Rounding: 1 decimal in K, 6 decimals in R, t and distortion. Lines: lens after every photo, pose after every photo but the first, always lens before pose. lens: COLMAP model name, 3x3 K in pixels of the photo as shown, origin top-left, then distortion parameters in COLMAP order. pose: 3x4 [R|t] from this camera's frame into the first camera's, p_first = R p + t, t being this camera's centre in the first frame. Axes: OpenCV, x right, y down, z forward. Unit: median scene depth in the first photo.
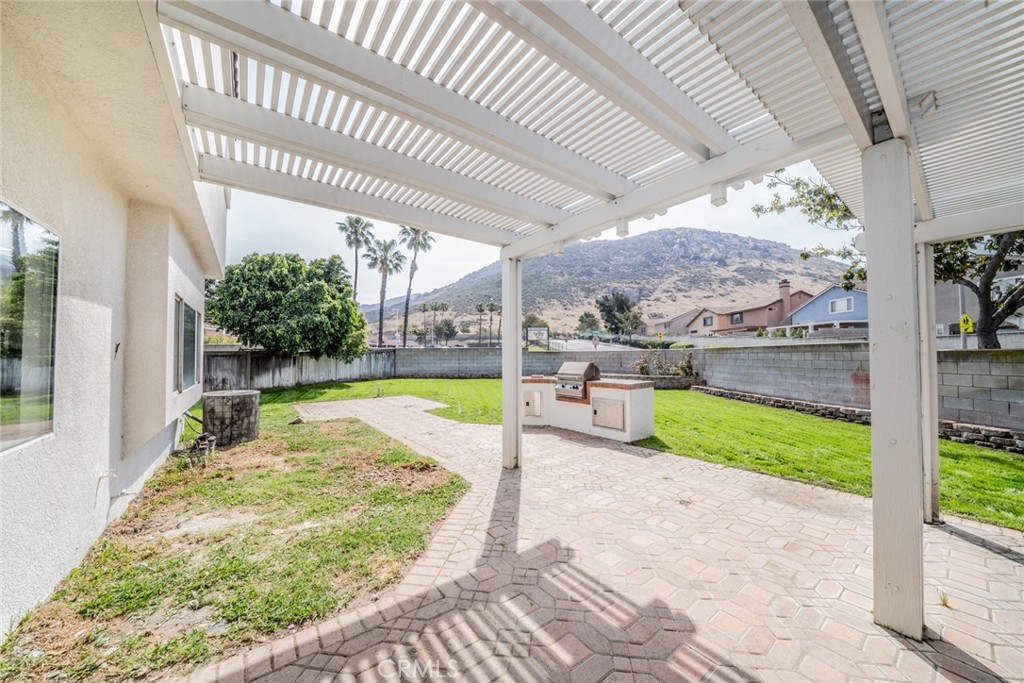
lens RADIAL K [[358.0, 0, 512.3], [0, 358.0, 346.5], [0, 0, 1]] dist [-0.000797, -0.000075]
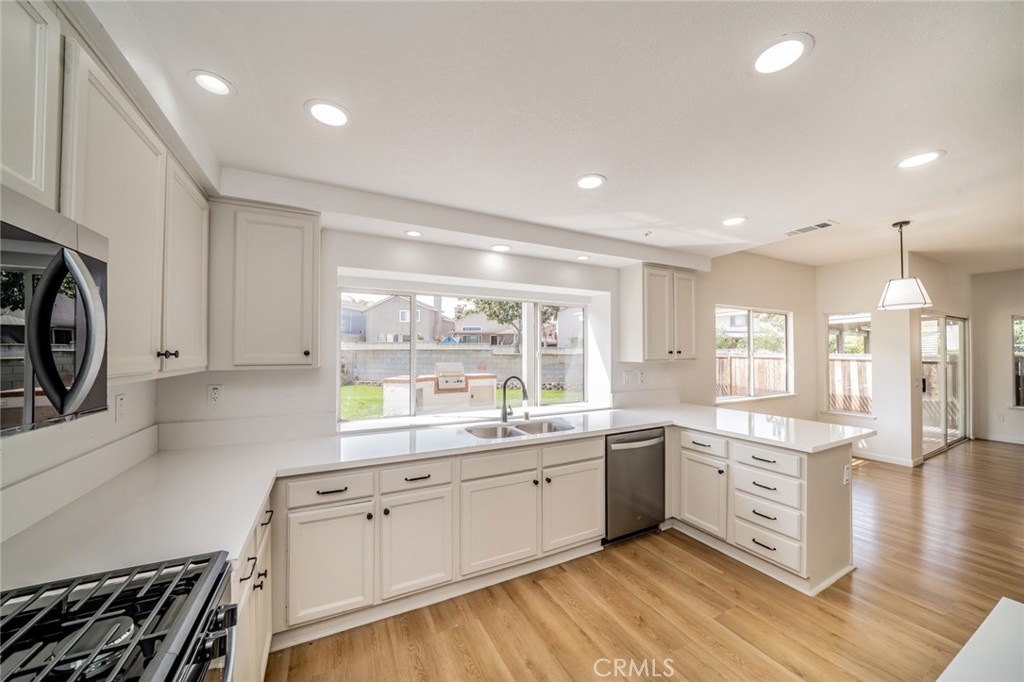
lens RADIAL K [[358.0, 0, 512.3], [0, 358.0, 346.0], [0, 0, 1]] dist [-0.000797, -0.000075]
pose [[0.184137, 0.020203, 0.982693, -0.183559], [-0.026184, 0.999535, -0.015643, -0.000455], [-0.982552, -0.022851, 0.184580, 0.090082]]
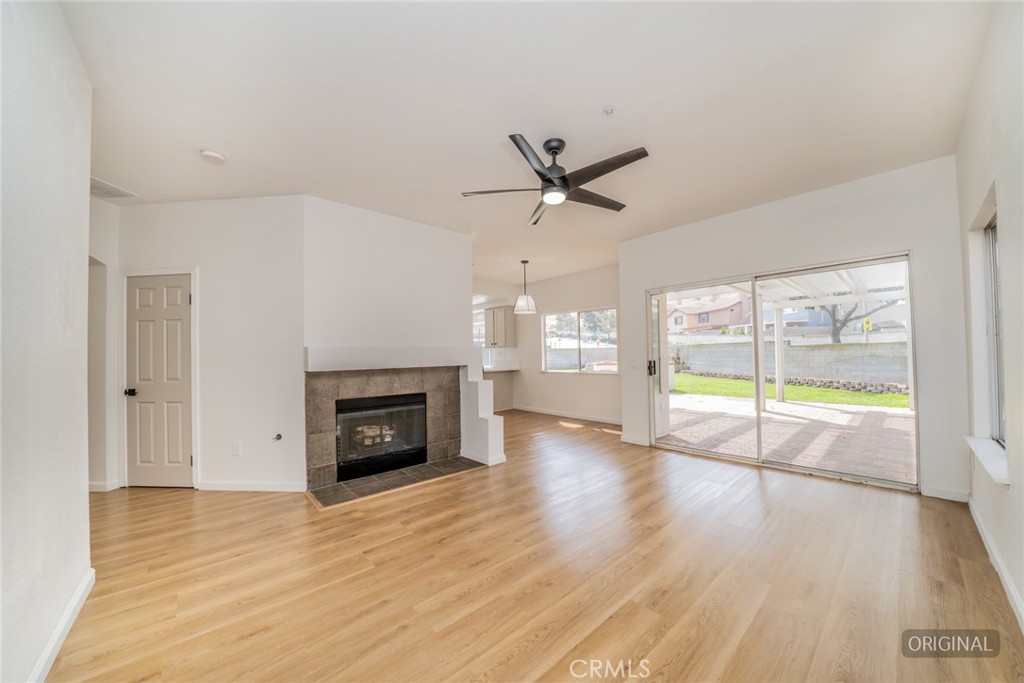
lens RADIAL K [[358.0, 0, 512.3], [0, 358.0, 346.5], [0, 0, 1]] dist [-0.000797, -0.000075]
pose [[0.997227, -0.011894, 0.073461, -0.096495], [0.011556, 0.999921, 0.005019, -0.000889], [-0.073515, -0.004156, 0.997285, -0.135510]]
